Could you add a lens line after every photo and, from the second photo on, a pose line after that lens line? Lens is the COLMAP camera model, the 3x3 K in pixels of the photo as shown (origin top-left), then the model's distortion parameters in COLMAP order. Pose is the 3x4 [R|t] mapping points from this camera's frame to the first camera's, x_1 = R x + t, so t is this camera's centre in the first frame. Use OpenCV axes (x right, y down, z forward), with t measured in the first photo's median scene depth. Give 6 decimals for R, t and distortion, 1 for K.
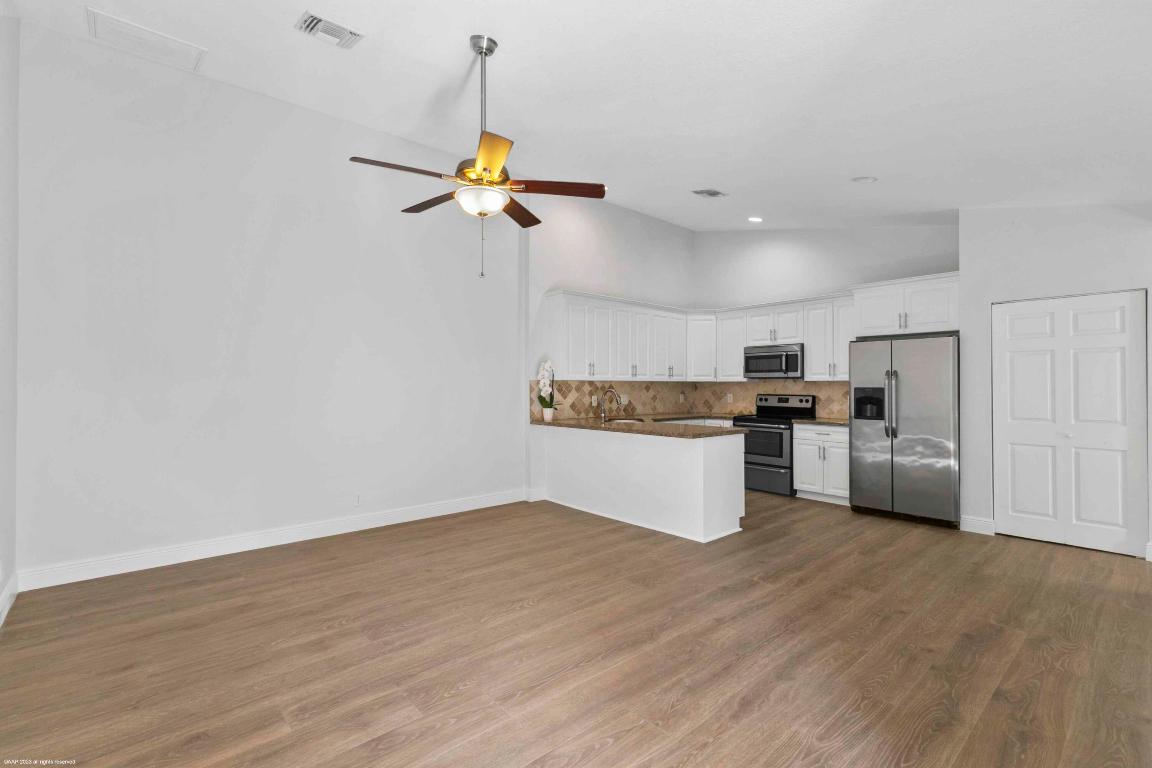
lens RADIAL K [[515.9, 0, 574.4], [0, 515.9, 382.7], [0, 0, 1]] dist [0.001602, -0.000060]
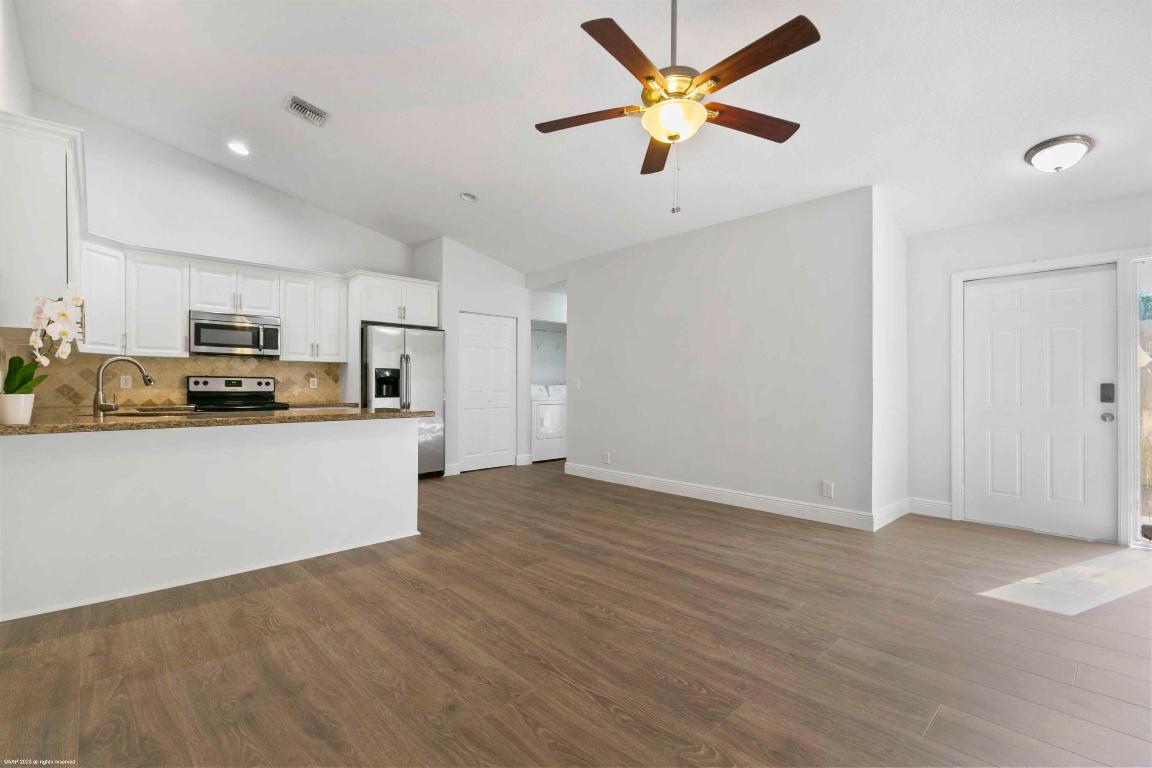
lens RADIAL K [[515.9, 0, 574.5], [0, 515.9, 387.2], [0, 0, 1]] dist [0.001602, -0.000060]
pose [[-0.040569, -0.000896, 0.999176, -0.563841], [-0.010130, 0.999949, 0.000485, 0.045516], [-0.999125, -0.010102, -0.040576, 0.664193]]
